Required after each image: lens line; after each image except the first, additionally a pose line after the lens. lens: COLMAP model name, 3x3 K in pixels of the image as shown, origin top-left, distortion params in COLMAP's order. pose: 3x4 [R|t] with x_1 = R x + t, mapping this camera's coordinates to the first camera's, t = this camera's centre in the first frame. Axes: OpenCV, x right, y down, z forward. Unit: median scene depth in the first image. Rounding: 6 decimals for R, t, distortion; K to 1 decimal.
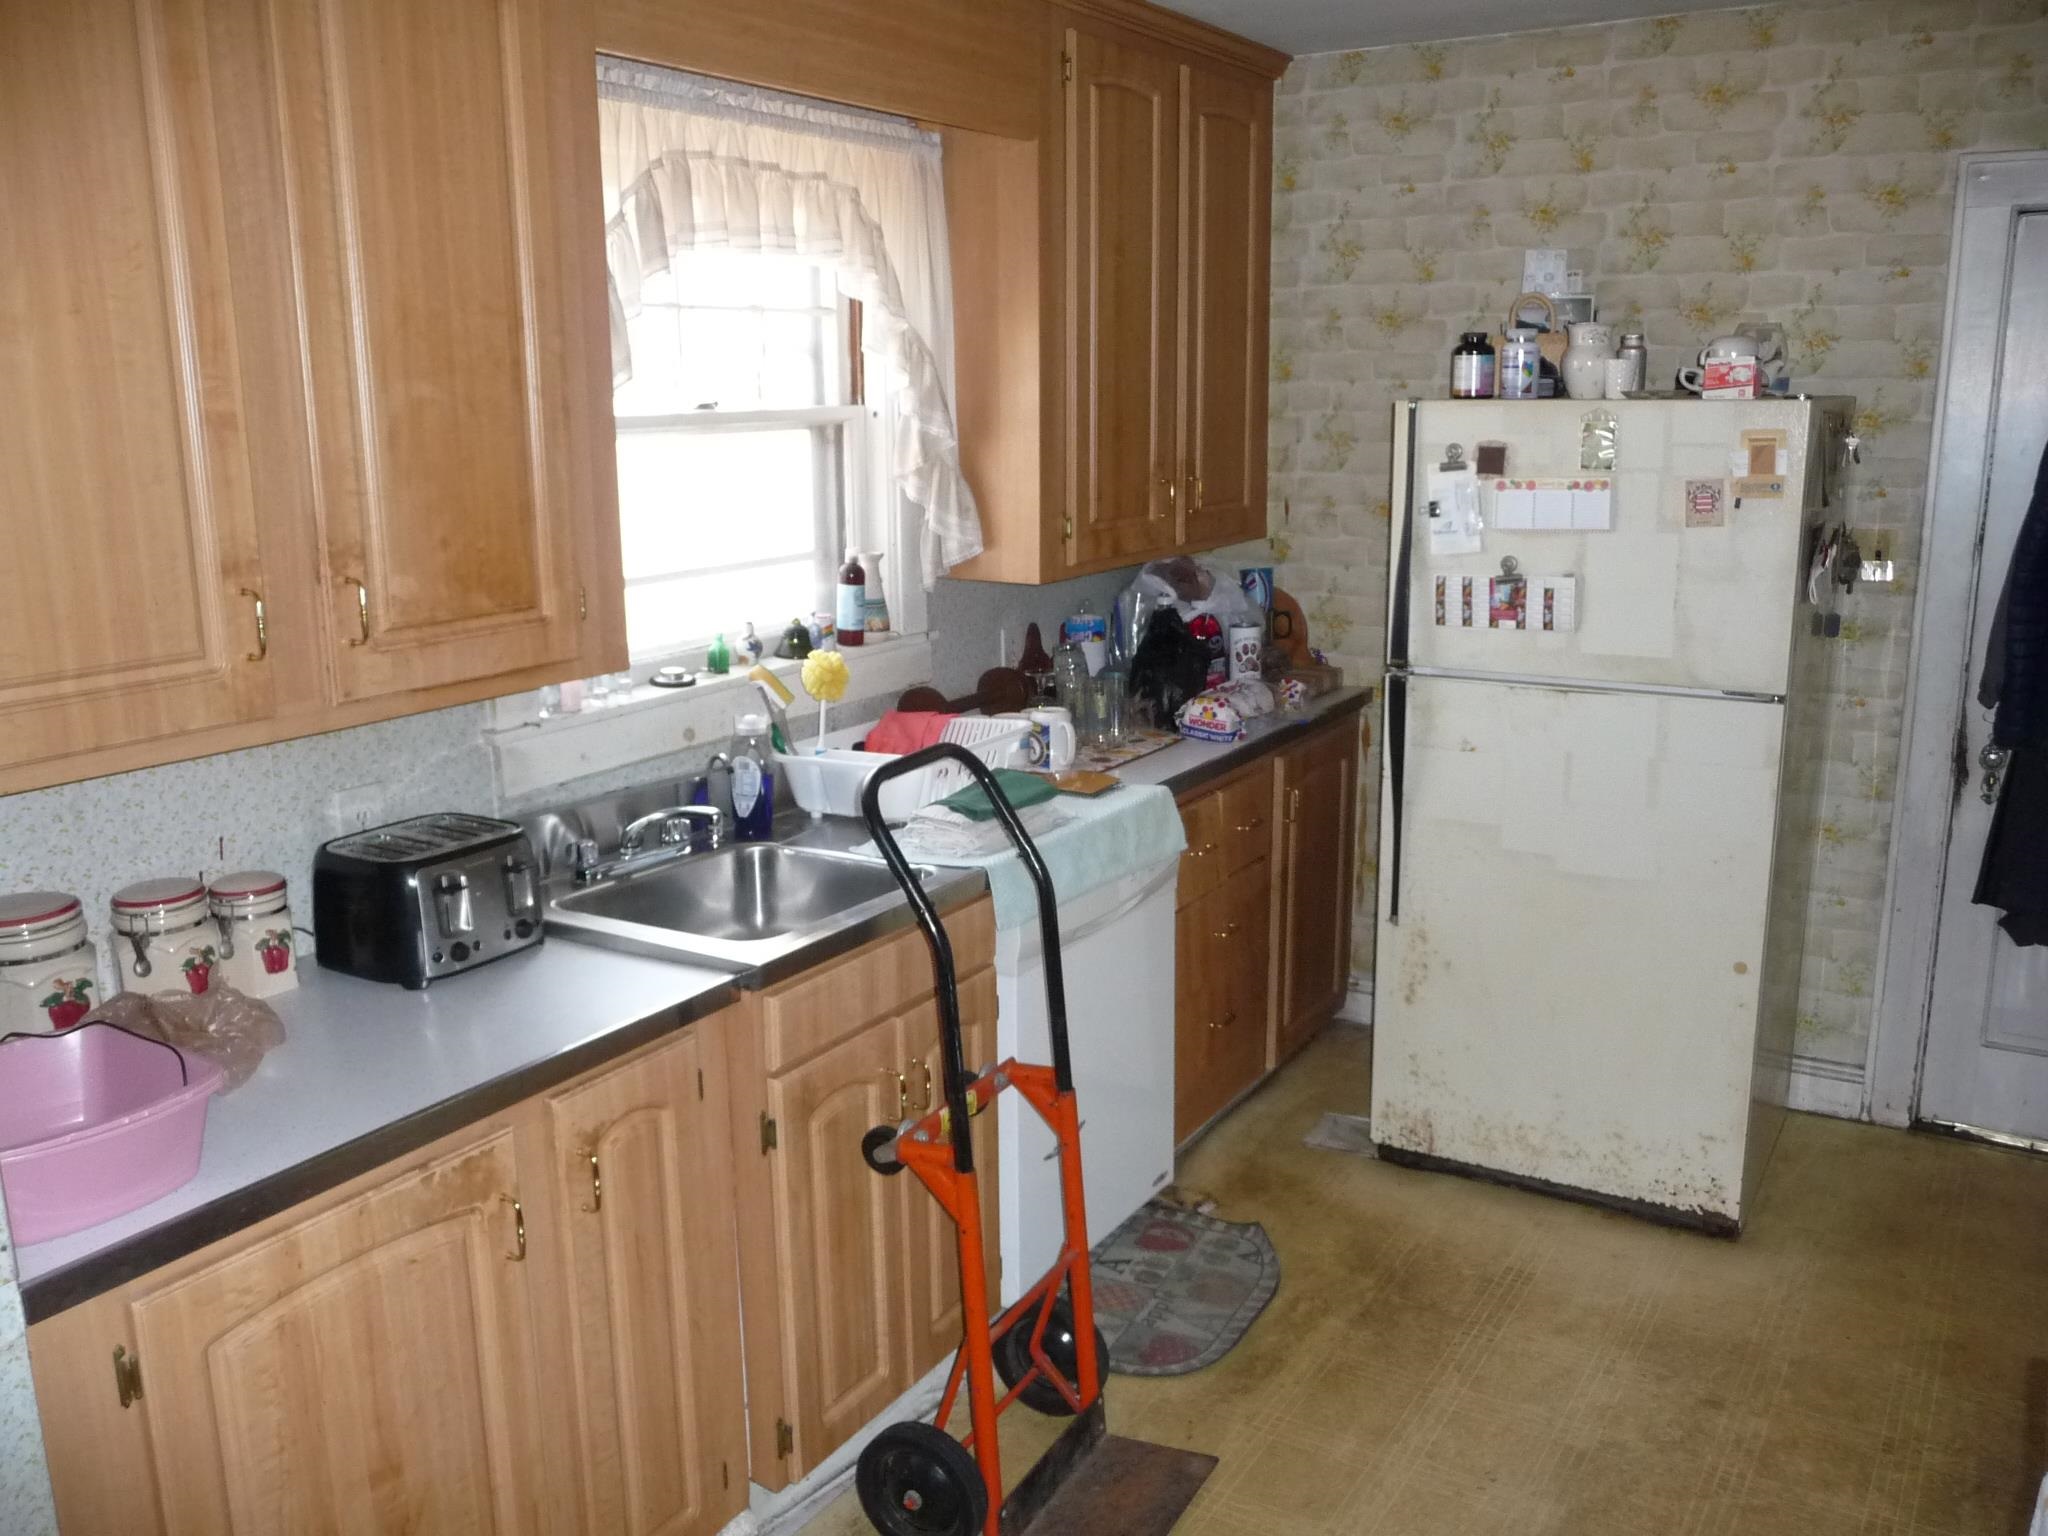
lens RADIAL K [[1707.9, 0, 1010.8], [0, 1707.9, 765.0], [0, 0, 1]] dist [-0.045387, 0.041939]
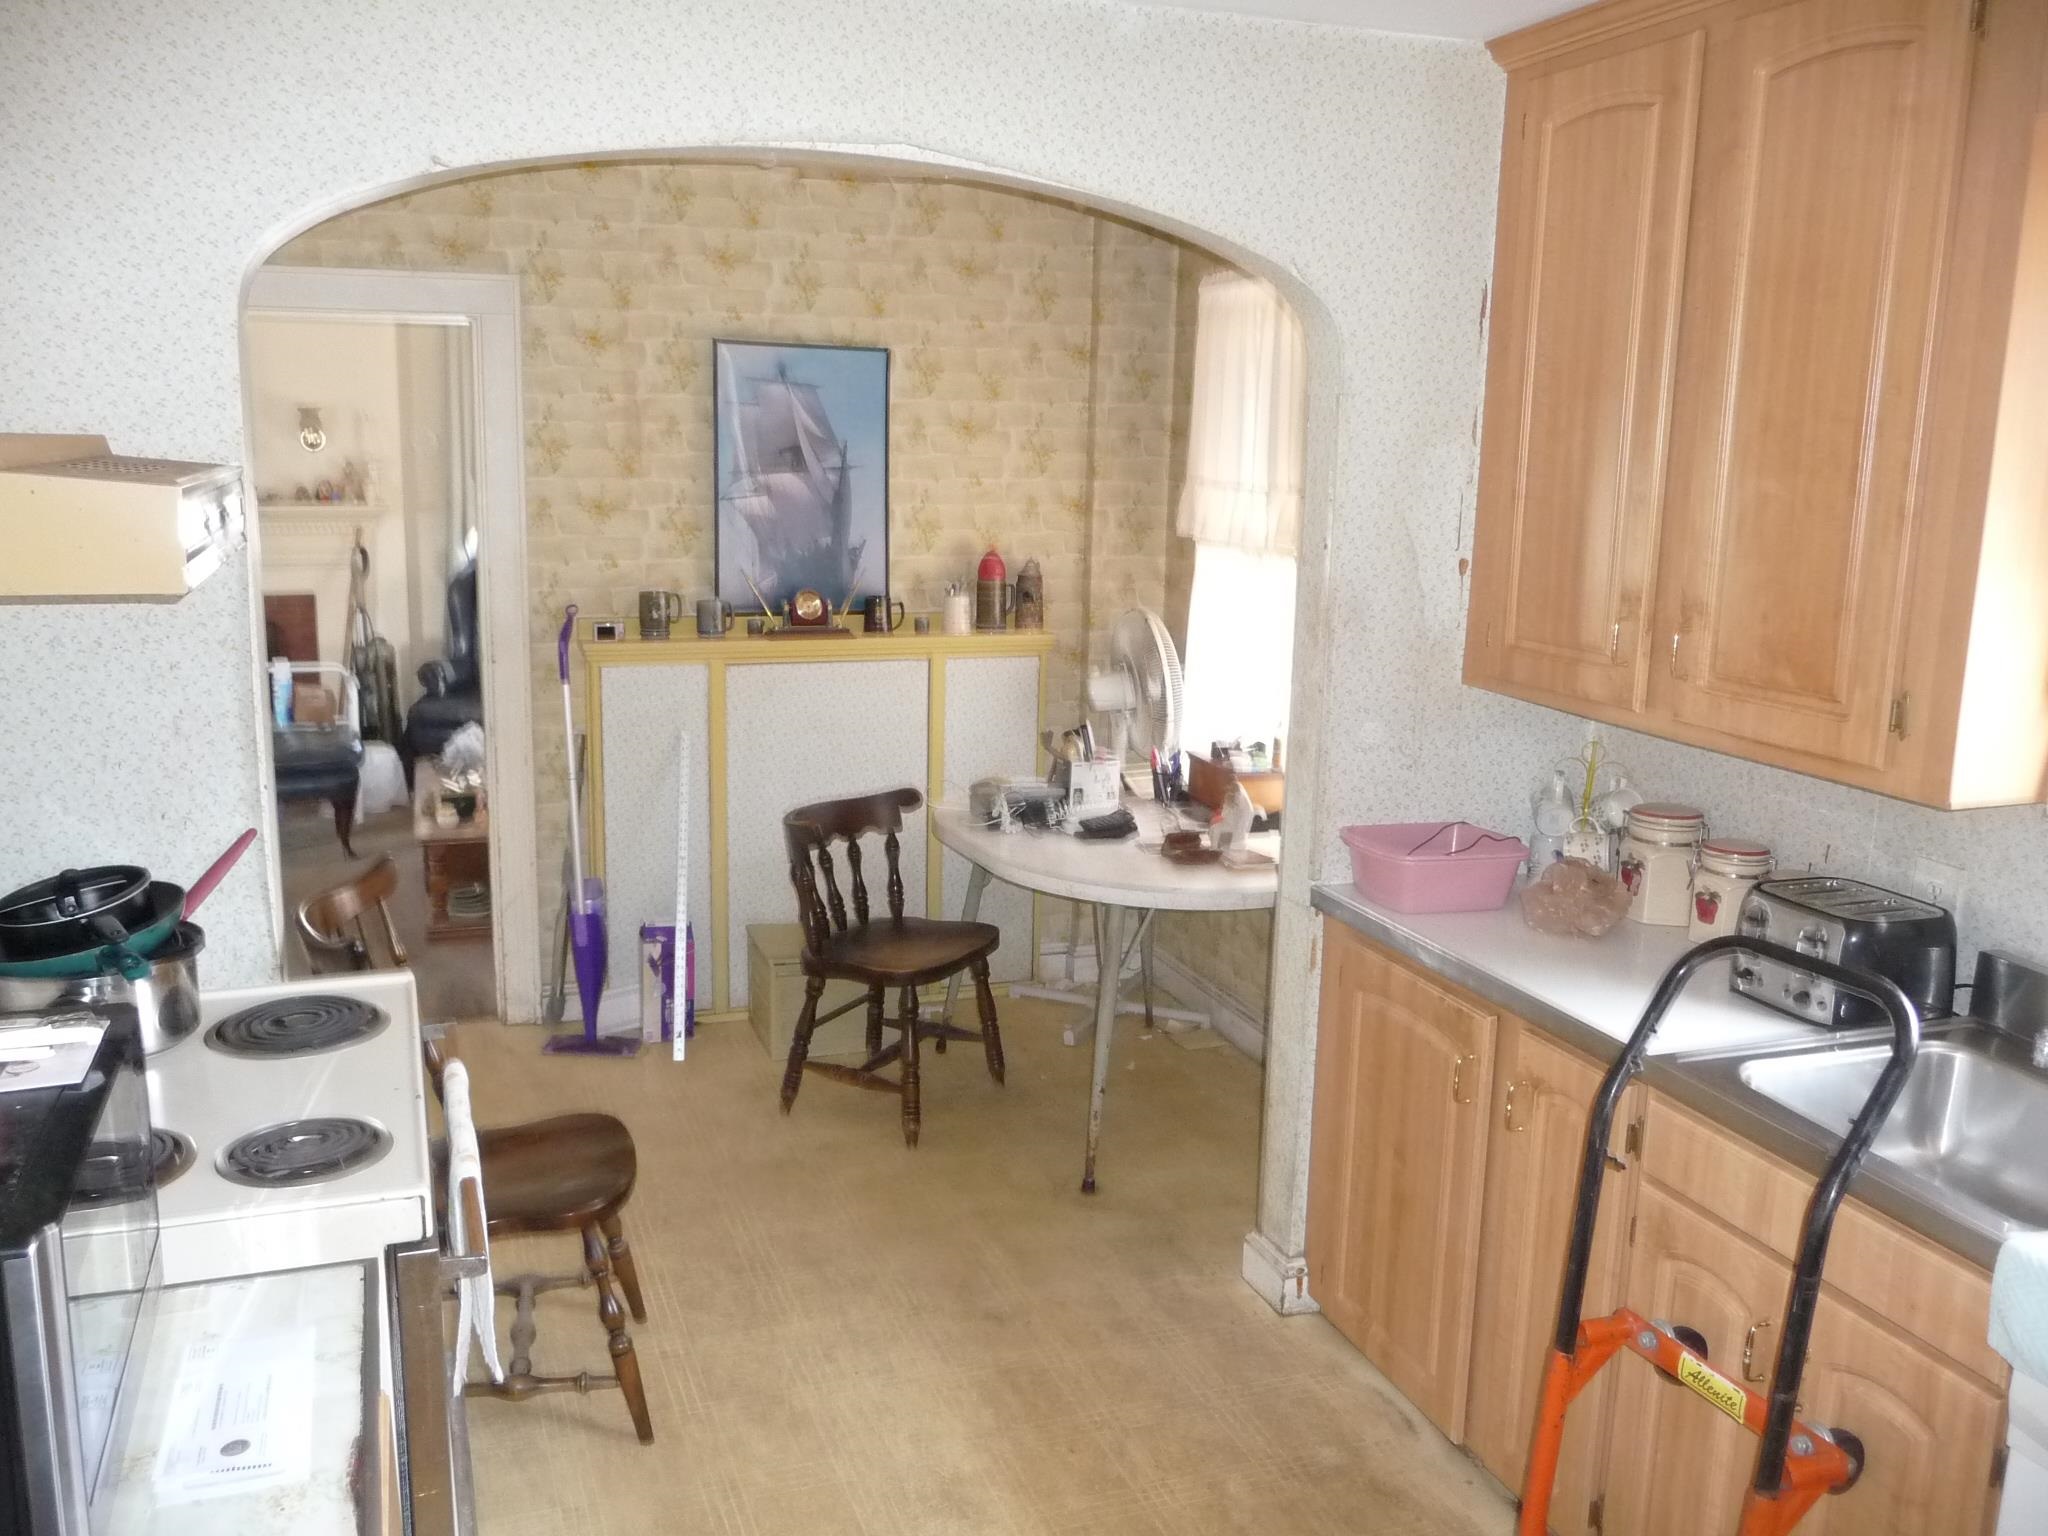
lens RADIAL K [[1707.9, 0, 1027.3], [0, 1707.9, 771.0], [0, 0, 1]] dist [-0.045387, 0.041939]
pose [[-0.612045, 0.153279, -0.775827, 0.578522], [-0.186863, 0.925226, 0.330210, -0.210911], [0.768429, 0.347077, -0.537637, 0.832659]]
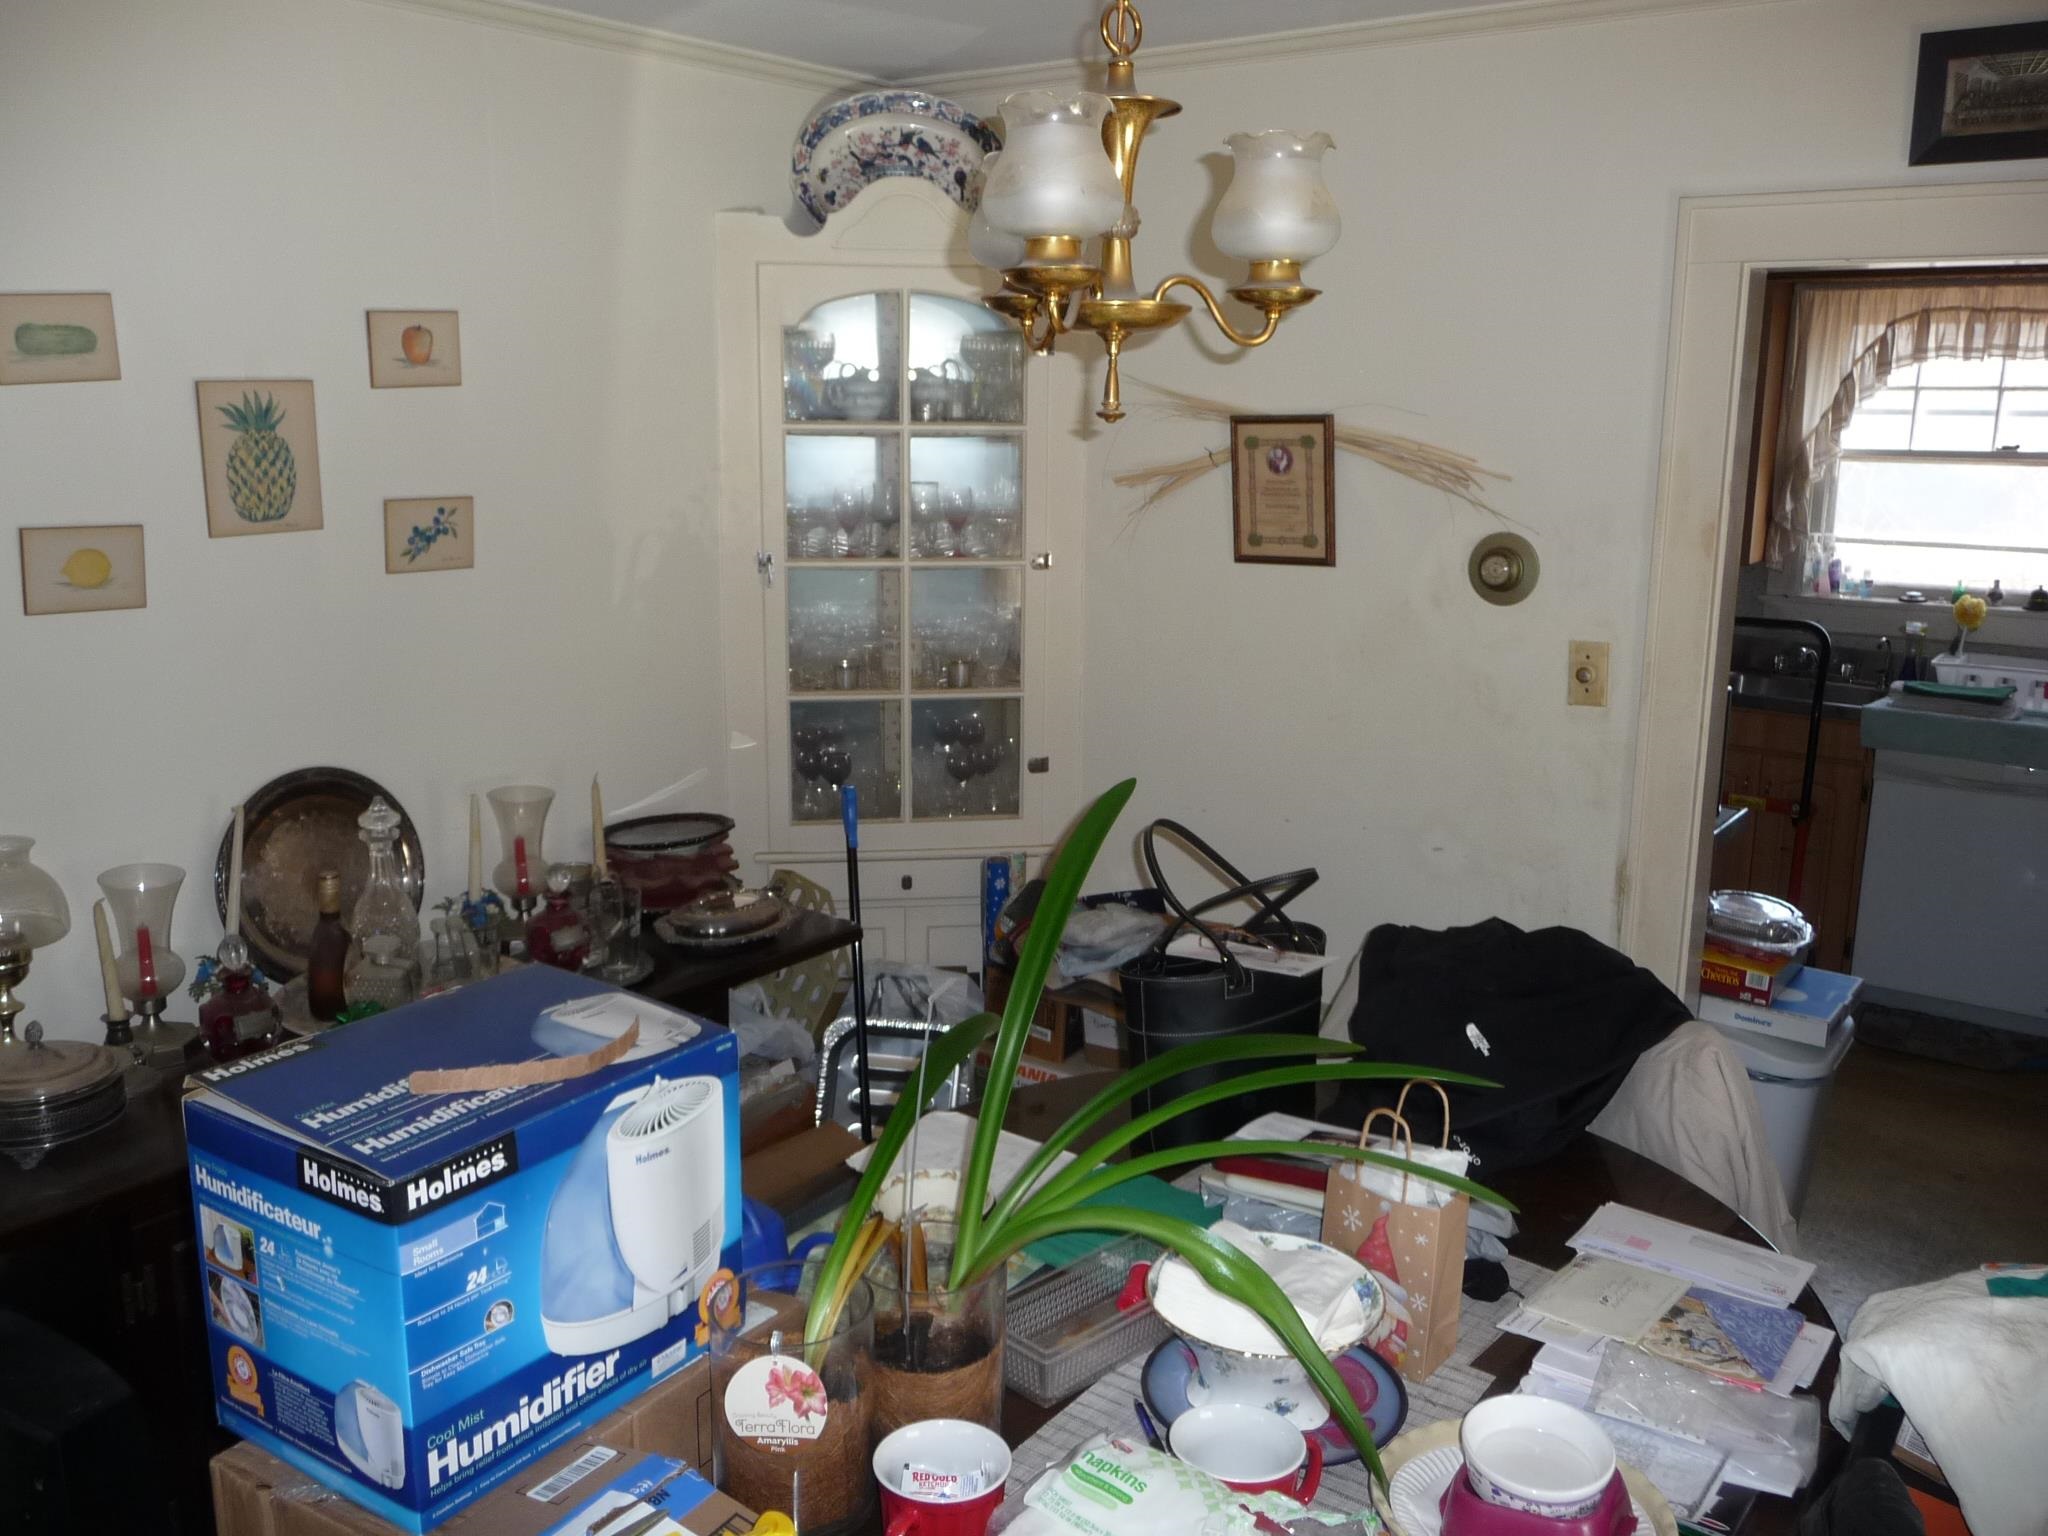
lens RADIAL K [[1707.9, 0, 1018.3], [0, 1707.9, 757.8], [0, 0, 1]] dist [-0.045387, 0.041939]
pose [[-0.078566, 0.223562, -0.971518, 1.487943], [-0.222028, 0.946129, 0.235675, -0.093849], [0.971870, 0.234220, -0.024696, 0.166870]]
